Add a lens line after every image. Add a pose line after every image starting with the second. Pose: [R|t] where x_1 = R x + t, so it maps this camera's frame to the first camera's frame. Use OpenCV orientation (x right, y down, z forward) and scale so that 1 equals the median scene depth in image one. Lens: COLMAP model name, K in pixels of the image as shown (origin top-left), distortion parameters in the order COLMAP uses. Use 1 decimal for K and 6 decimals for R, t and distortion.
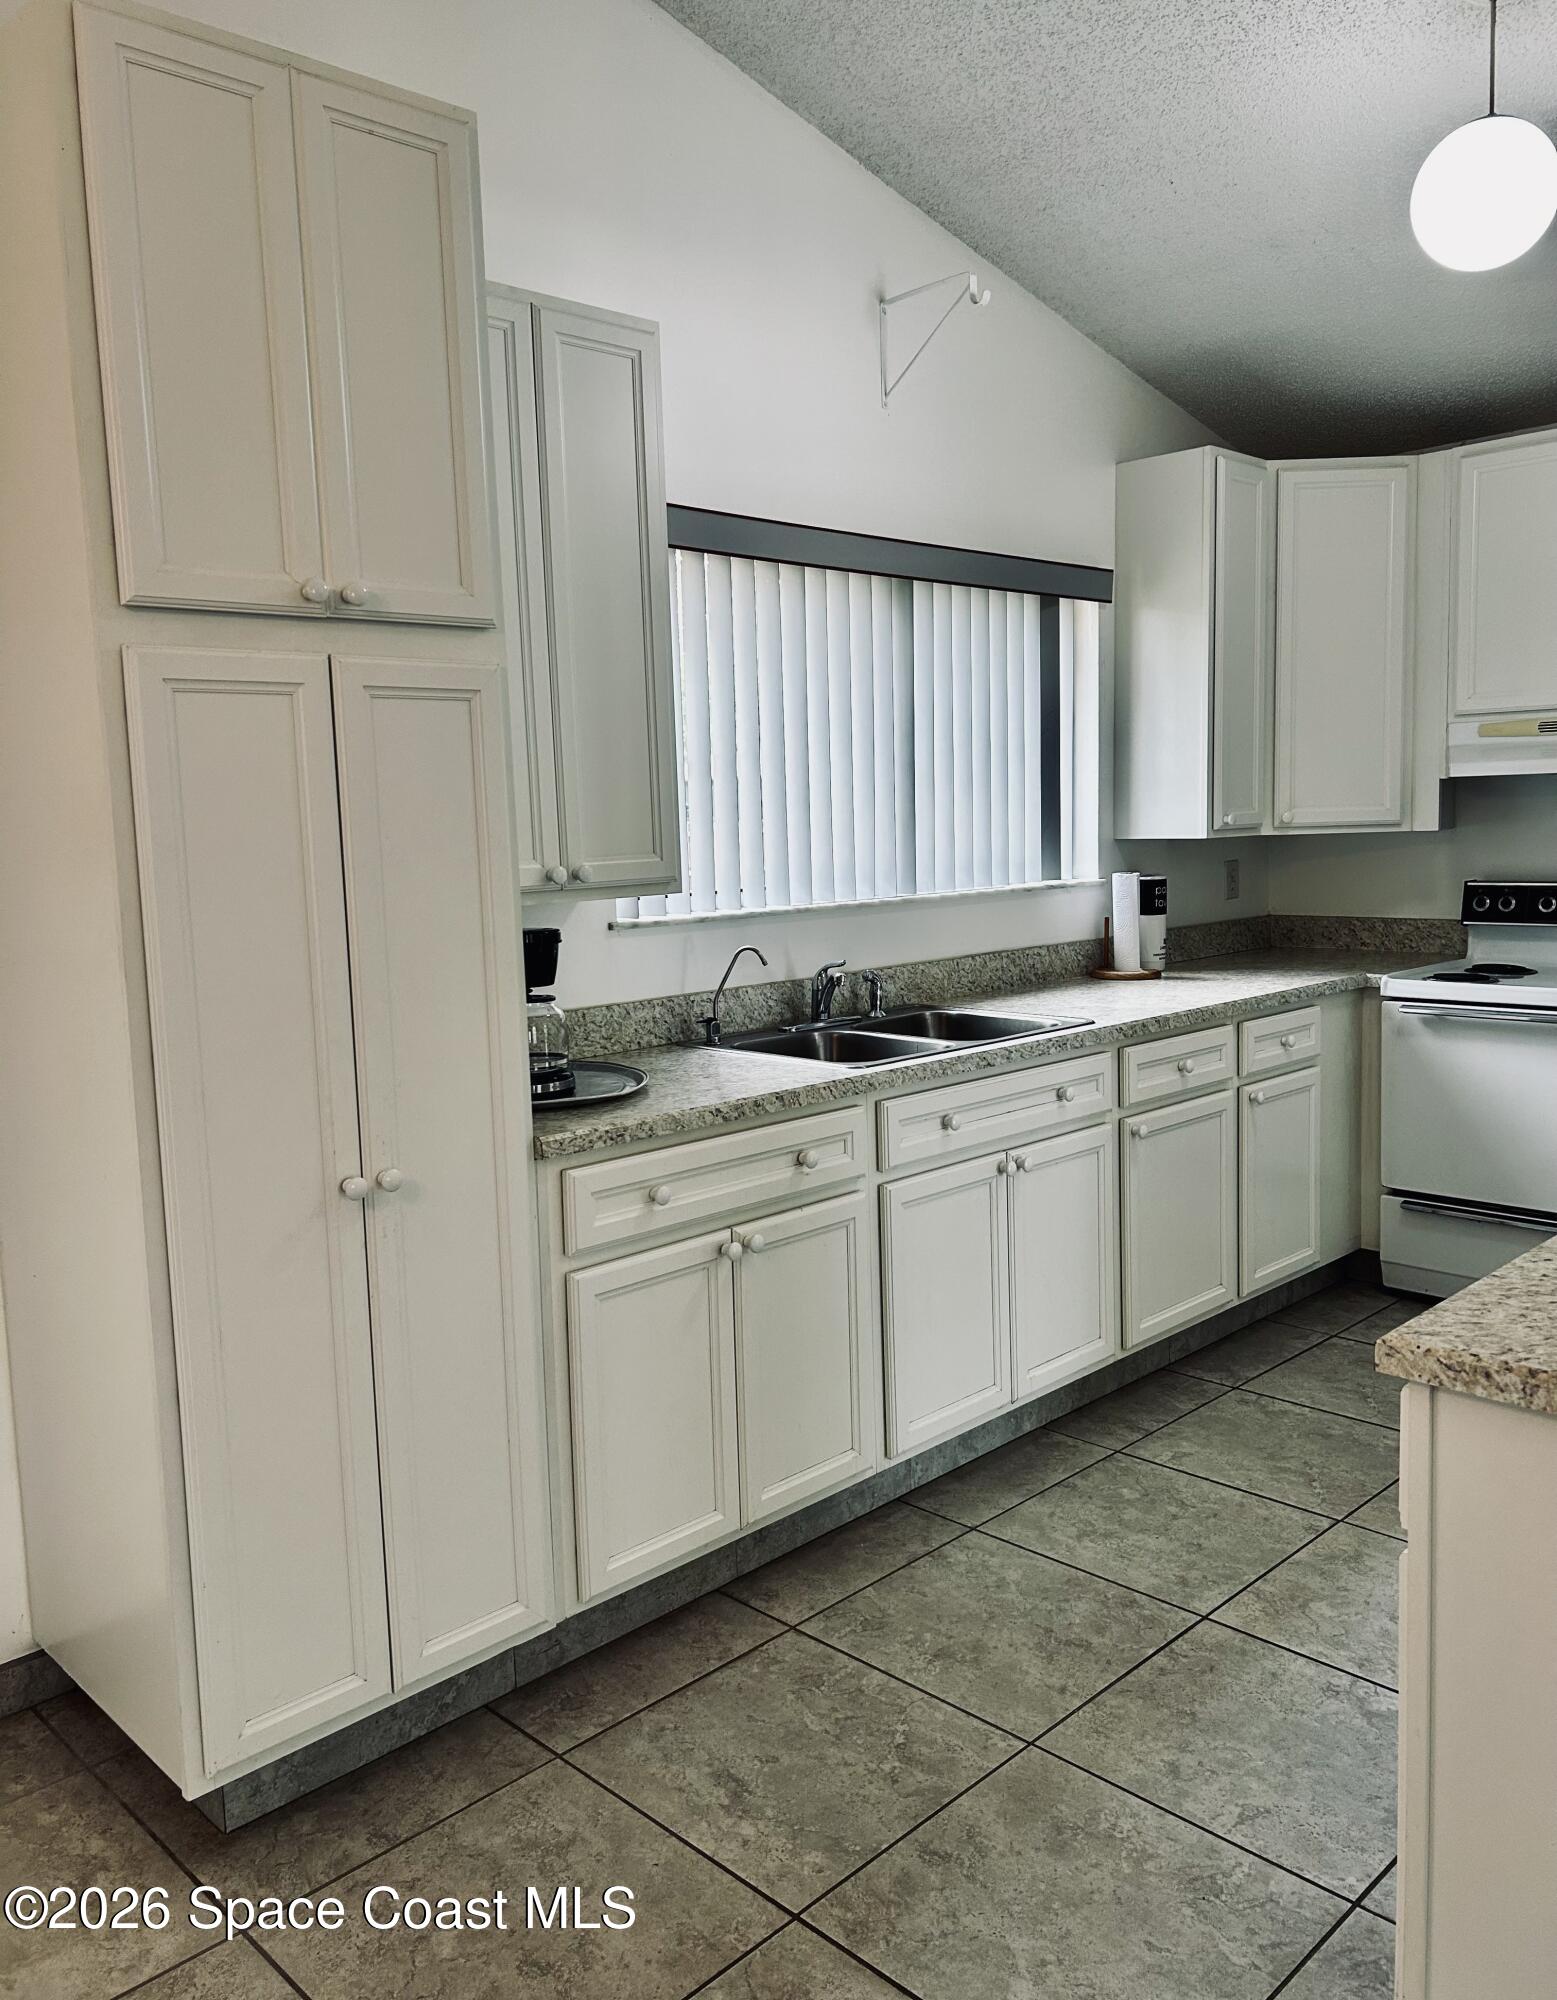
lens RADIAL K [[1571.5, 0, 775.2], [0, 1571.5, 993.6], [0, 0, 1]] dist [0.038057, -0.015834]
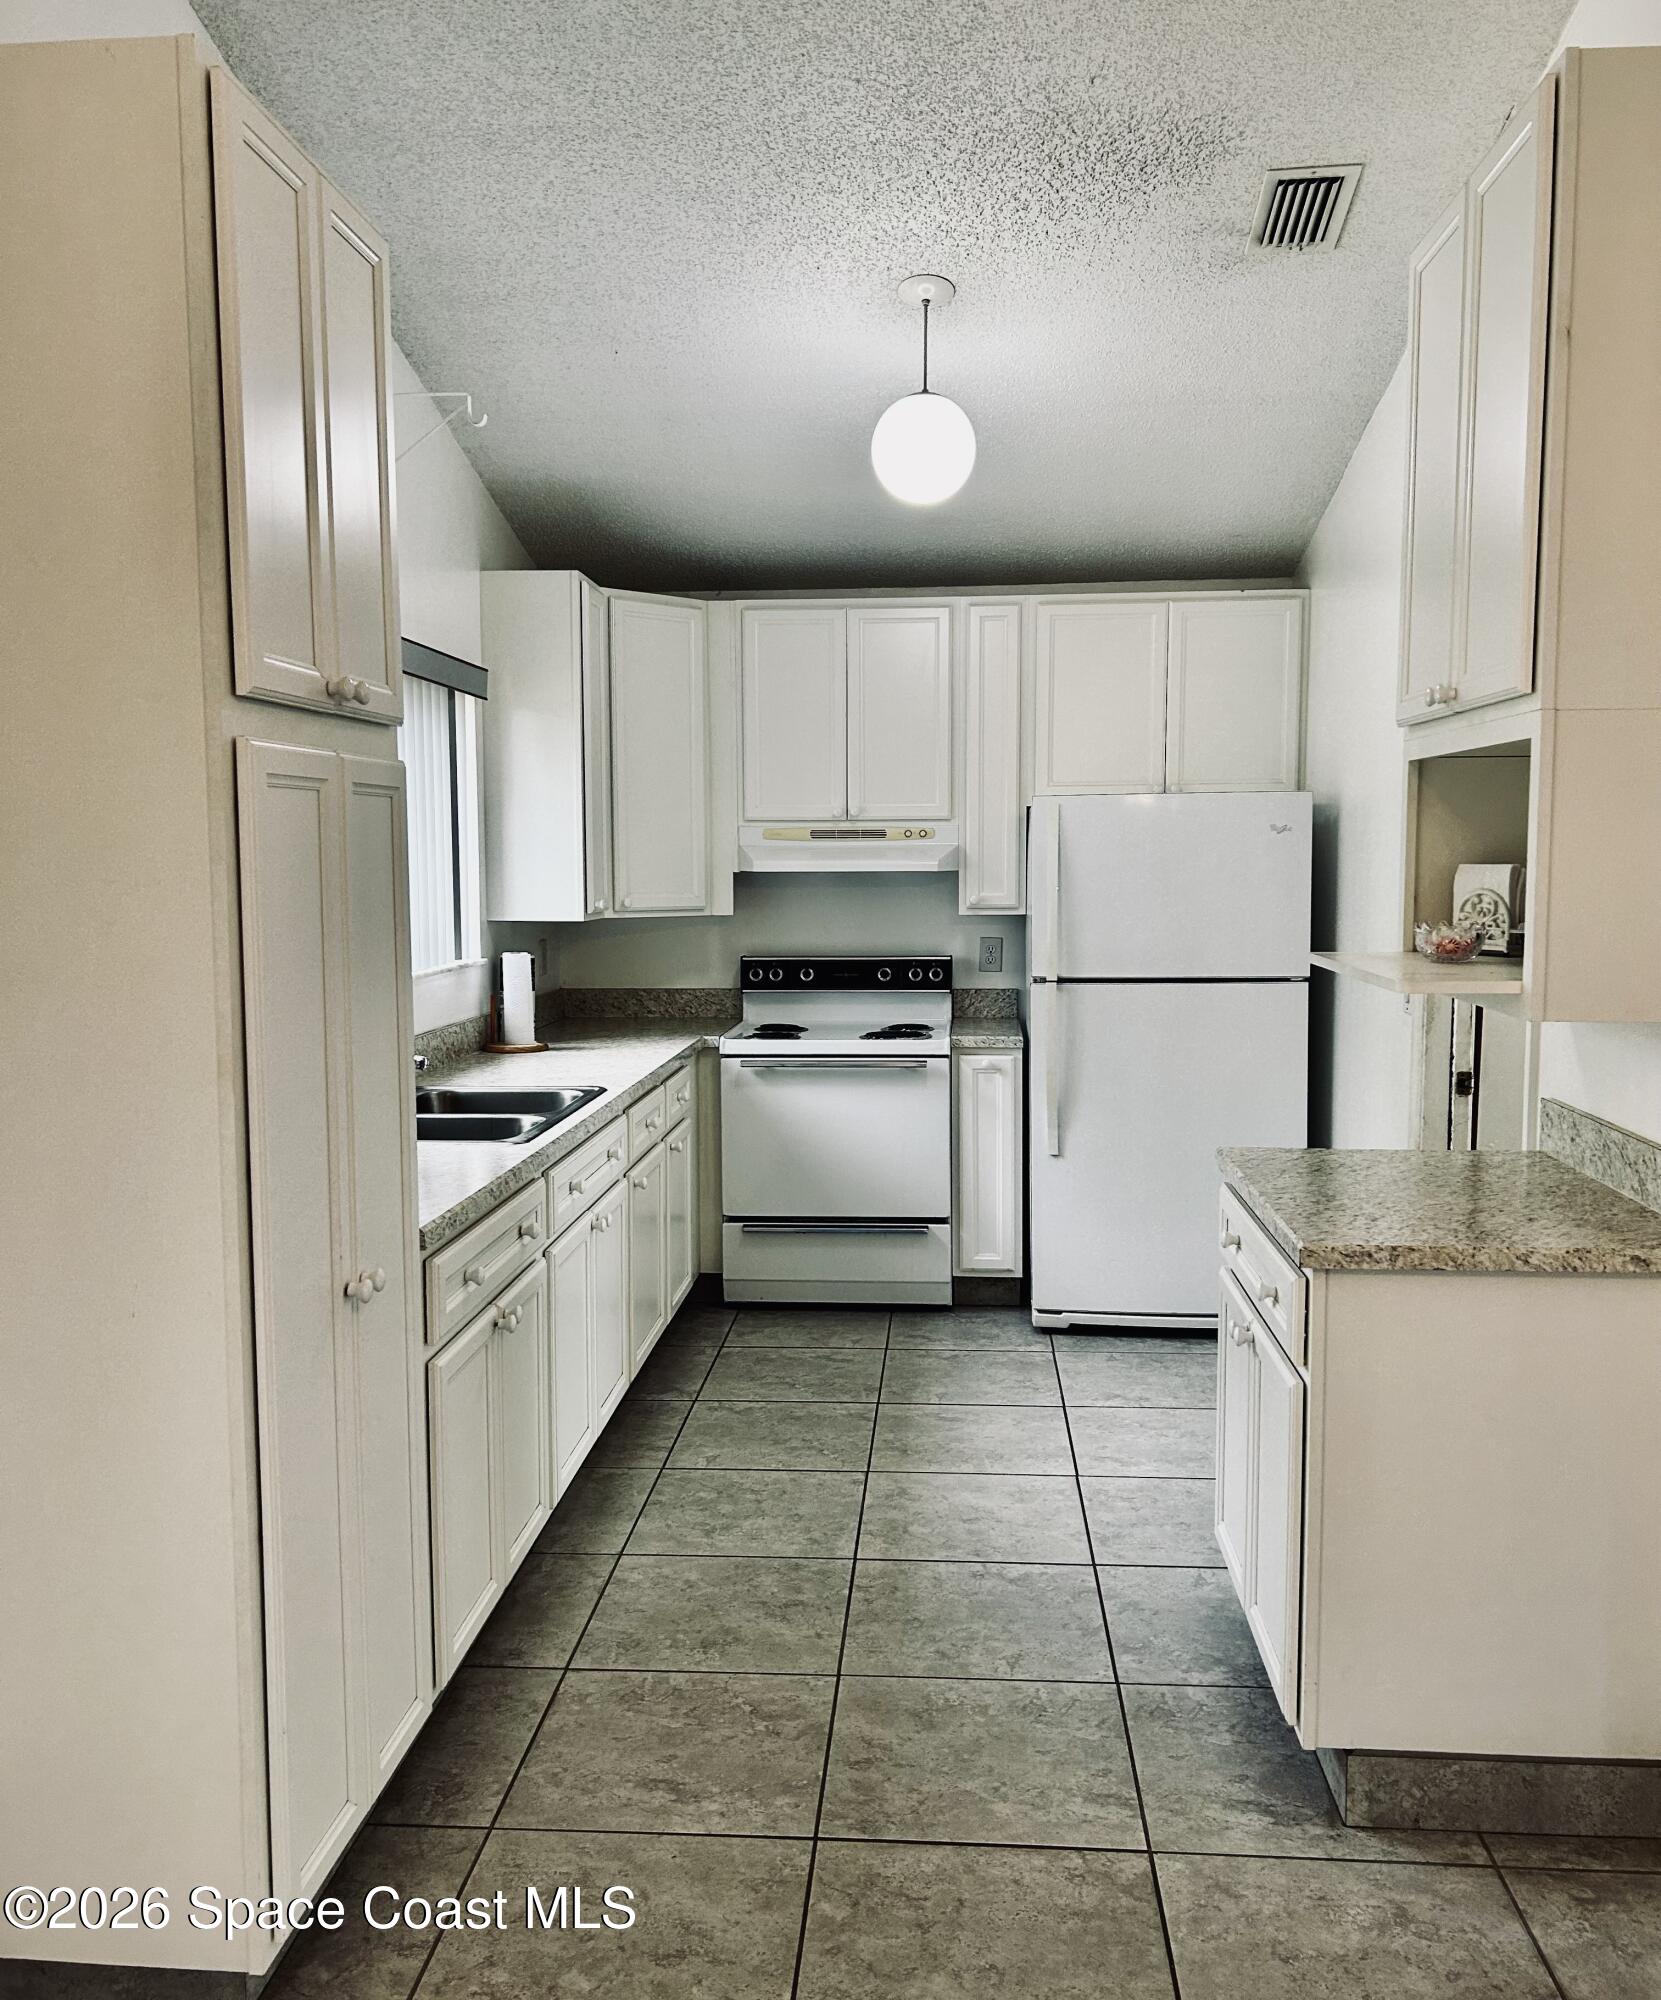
lens RADIAL K [[1677.7, 0, 830.3], [0, 1677.7, 1005.6], [0, 0, 1]] dist [0.043763, -0.043155]
pose [[0.748066, -0.033532, 0.662776, -0.526204], [0.058723, 0.998150, -0.015780, -0.014275], [-0.661021, 0.050725, 0.748651, 0.007953]]
